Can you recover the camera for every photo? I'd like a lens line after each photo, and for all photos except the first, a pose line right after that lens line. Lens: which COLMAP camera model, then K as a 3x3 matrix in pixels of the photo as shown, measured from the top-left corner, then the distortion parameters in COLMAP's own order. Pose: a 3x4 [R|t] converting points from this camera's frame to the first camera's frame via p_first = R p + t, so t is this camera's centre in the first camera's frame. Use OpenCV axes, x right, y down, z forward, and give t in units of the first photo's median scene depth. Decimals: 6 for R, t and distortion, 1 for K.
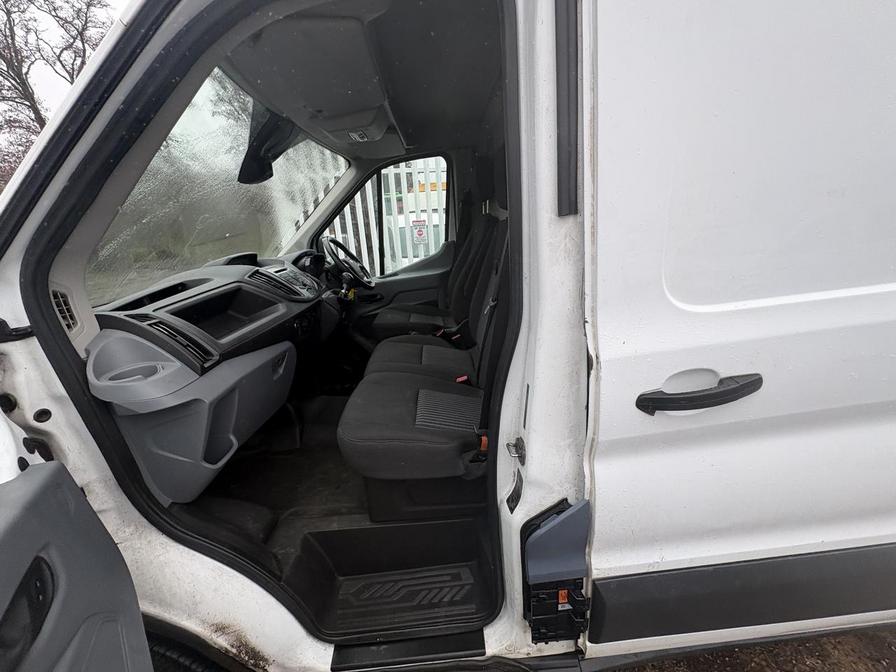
lens RADIAL K [[355.2, 0, 449.9], [0, 355.2, 336.4], [0, 0, 1]] dist [0.000036, 0.000123]
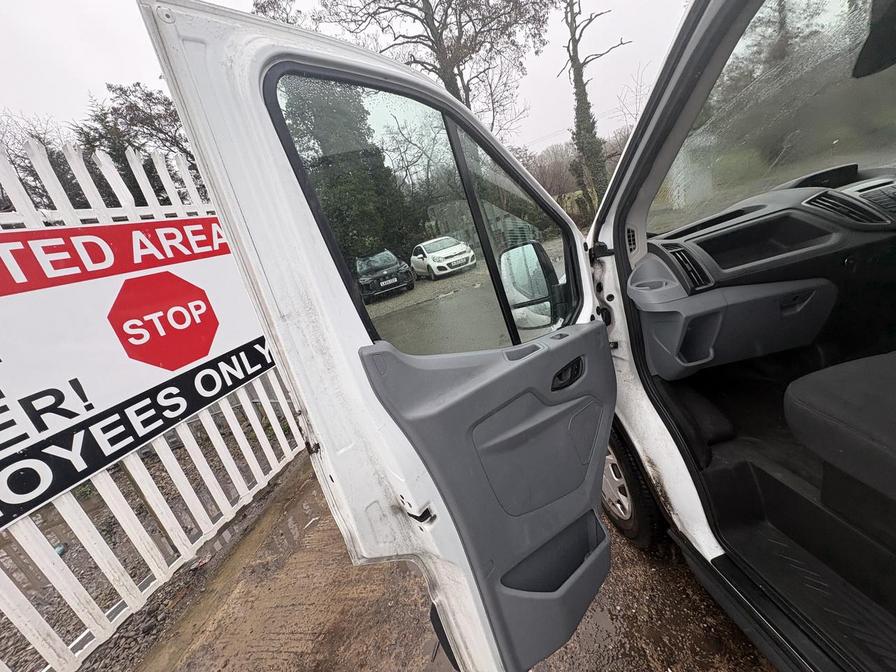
lens RADIAL K [[355.2, 0, 449.9], [0, 355.2, 336.4], [0, 0, 1]] dist [0.000036, 0.000123]
pose [[0.078919, 0.337188, -0.938124, 0.278545], [-0.060592, 0.940941, 0.333103, -0.071301], [0.995038, 0.030555, 0.094689, -0.006144]]
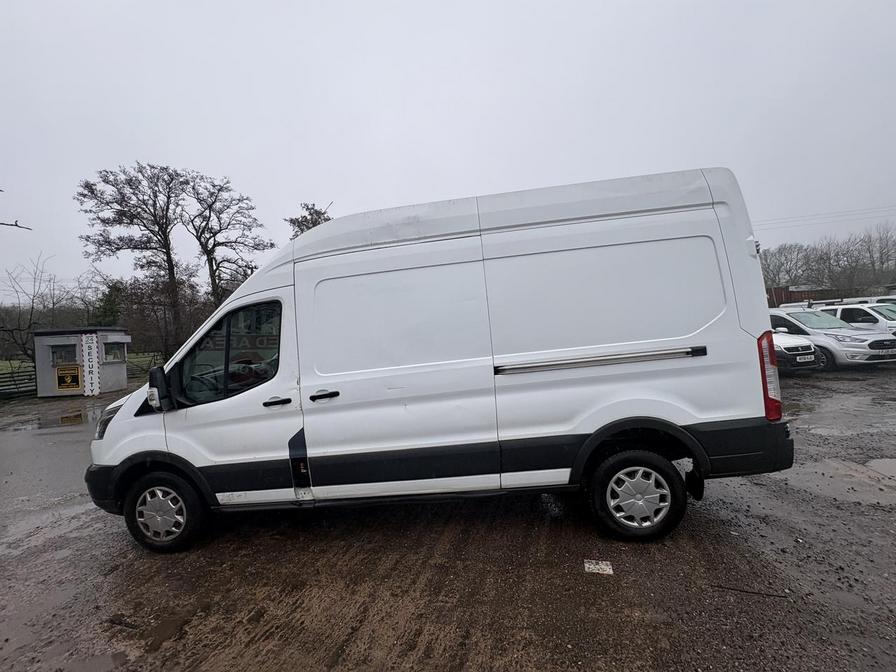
lens RADIAL K [[355.2, 0, 449.9], [0, 355.2, 336.4], [0, 0, 1]] dist [0.000036, 0.000123]
pose [[0.992579, -0.000530, -0.121597, 1.037988], [-0.033578, 0.959914, -0.278276, 0.233530], [0.116870, 0.280294, 0.952773, -1.129853]]
